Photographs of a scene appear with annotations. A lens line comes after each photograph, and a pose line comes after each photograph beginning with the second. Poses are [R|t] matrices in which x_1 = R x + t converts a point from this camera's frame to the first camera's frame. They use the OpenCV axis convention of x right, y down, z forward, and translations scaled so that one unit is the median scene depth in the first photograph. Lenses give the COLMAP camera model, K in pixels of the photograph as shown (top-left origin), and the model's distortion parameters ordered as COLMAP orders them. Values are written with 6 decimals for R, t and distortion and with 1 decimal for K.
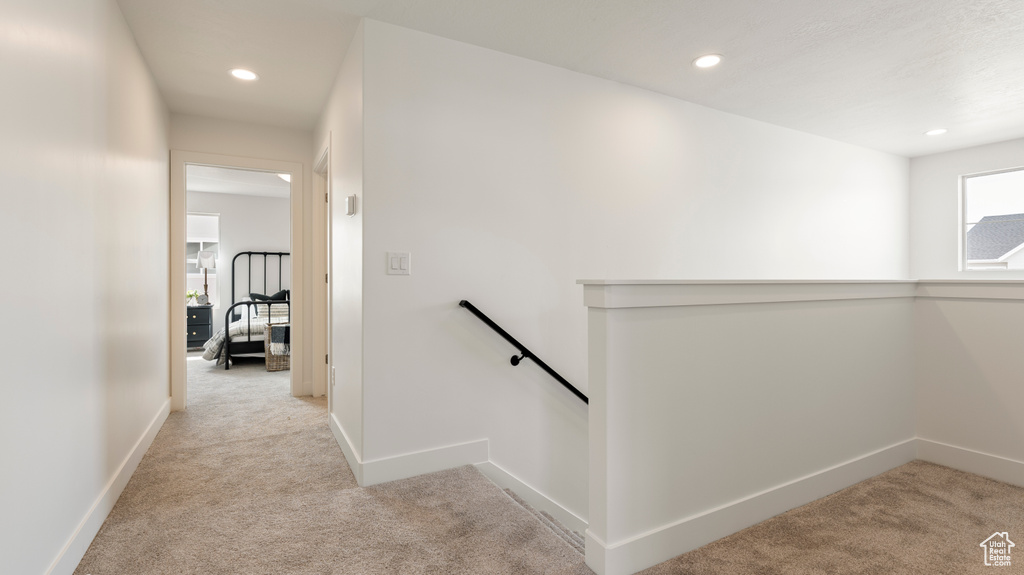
lens RADIAL K [[461.2, 0, 510.2], [0, 461.2, 281.9], [0, 0, 1]] dist [-0.001114, 0.000185]
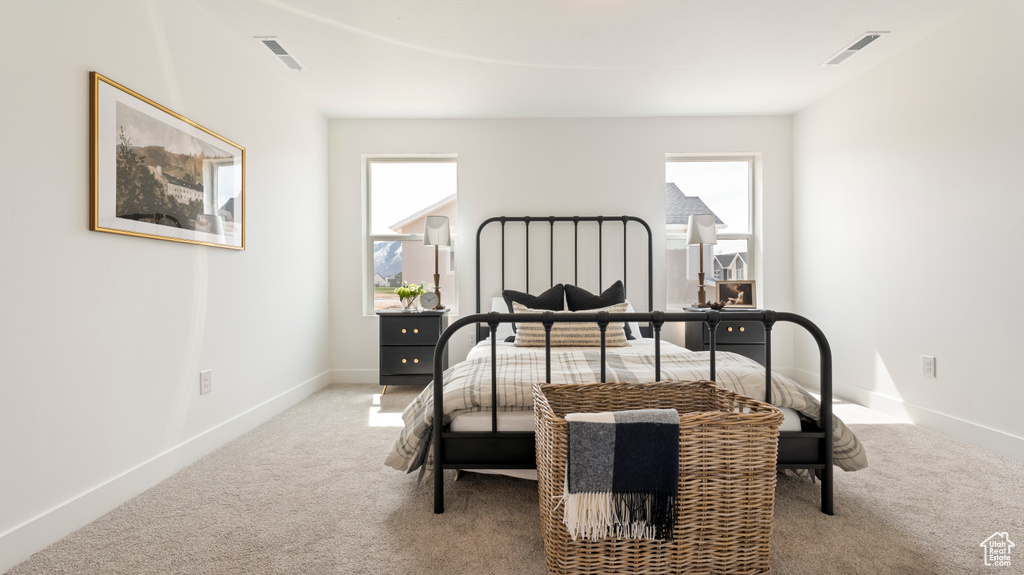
lens RADIAL K [[416.7, 0, 512.0], [0, 416.7, 287.5], [0, 0, 1]] dist [-0.001300, -0.000184]
pose [[0.875082, 0.006960, -0.483924, -0.329864], [-0.001877, 0.999938, 0.010987, 0.016621], [0.483970, -0.008706, 0.875041, 0.597609]]
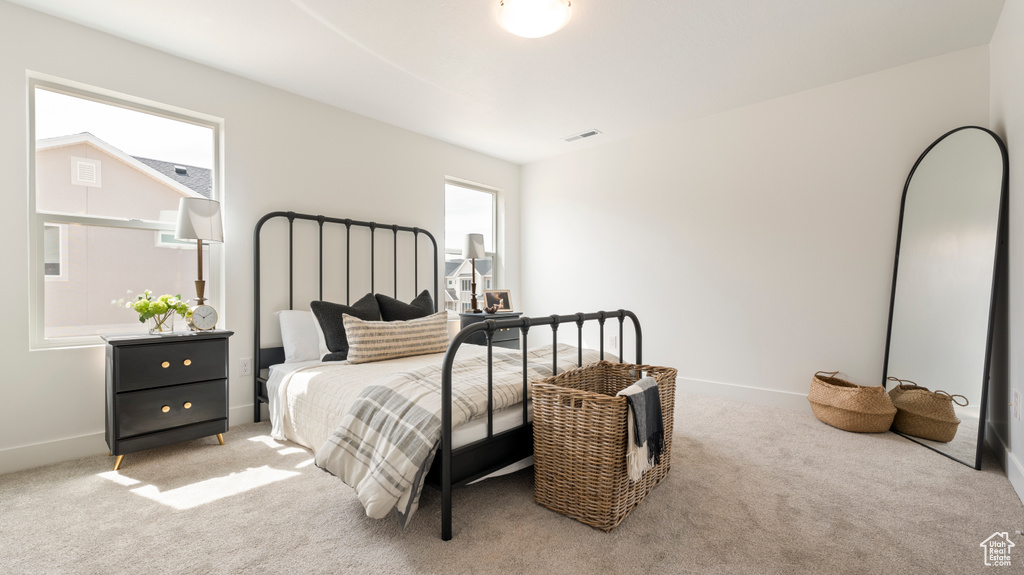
lens RADIAL K [[422.7, 0, 513.0], [0, 422.7, 295.8], [0, 0, 1]] dist [-0.000722, -0.000130]
pose [[0.946743, -0.004830, 0.321955, -0.525148], [0.002792, 0.999973, 0.006793, 0.017571], [-0.321979, -0.005532, 0.946731, 0.561173]]
